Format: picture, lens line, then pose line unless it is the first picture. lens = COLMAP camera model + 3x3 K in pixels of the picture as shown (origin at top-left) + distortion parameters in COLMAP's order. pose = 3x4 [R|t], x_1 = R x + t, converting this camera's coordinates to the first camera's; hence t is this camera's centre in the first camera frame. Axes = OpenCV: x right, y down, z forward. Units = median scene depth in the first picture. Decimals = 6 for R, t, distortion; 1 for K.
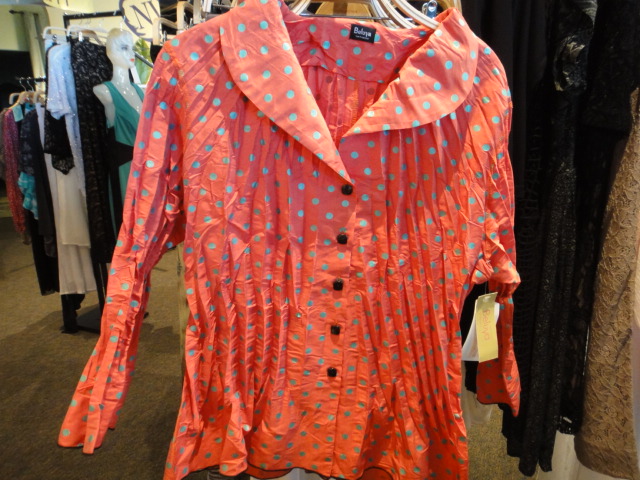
lens RADIAL K [[460.0, 0, 316.5], [0, 460.0, 235.5], [0, 0, 1]] dist [0.003800, 0.005748]
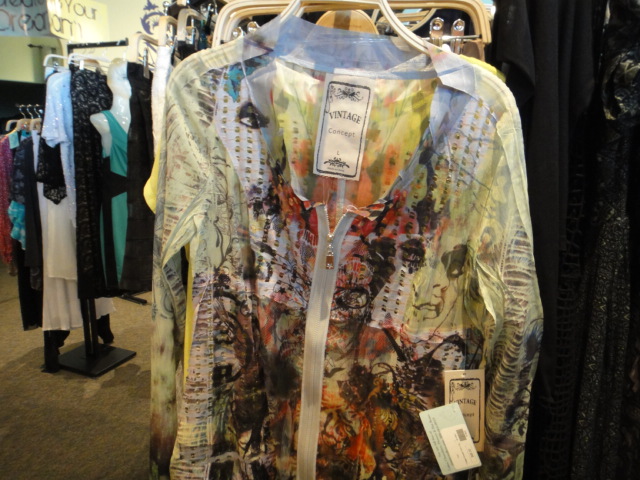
lens RADIAL K [[460.0, 0, 316.5], [0, 460.0, 235.5], [0, 0, 1]] dist [0.003800, 0.005748]
pose [[0.999335, 0.033848, -0.013590, 0.037898], [-0.034848, 0.996042, -0.081762, -0.032656], [0.010768, 0.082182, 0.996559, 0.224886]]
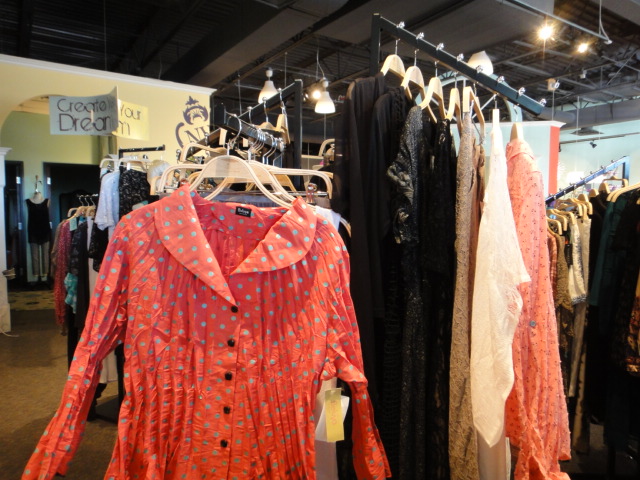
lens RADIAL K [[460.0, 0, 316.5], [0, 460.0, 235.5], [0, 0, 1]] dist [0.003800, 0.005748]
pose [[0.994784, 0.021631, -0.099683, 0.434606], [-0.042544, 0.976182, -0.212741, -0.024709], [0.092707, 0.215872, 0.972011, -0.432503]]
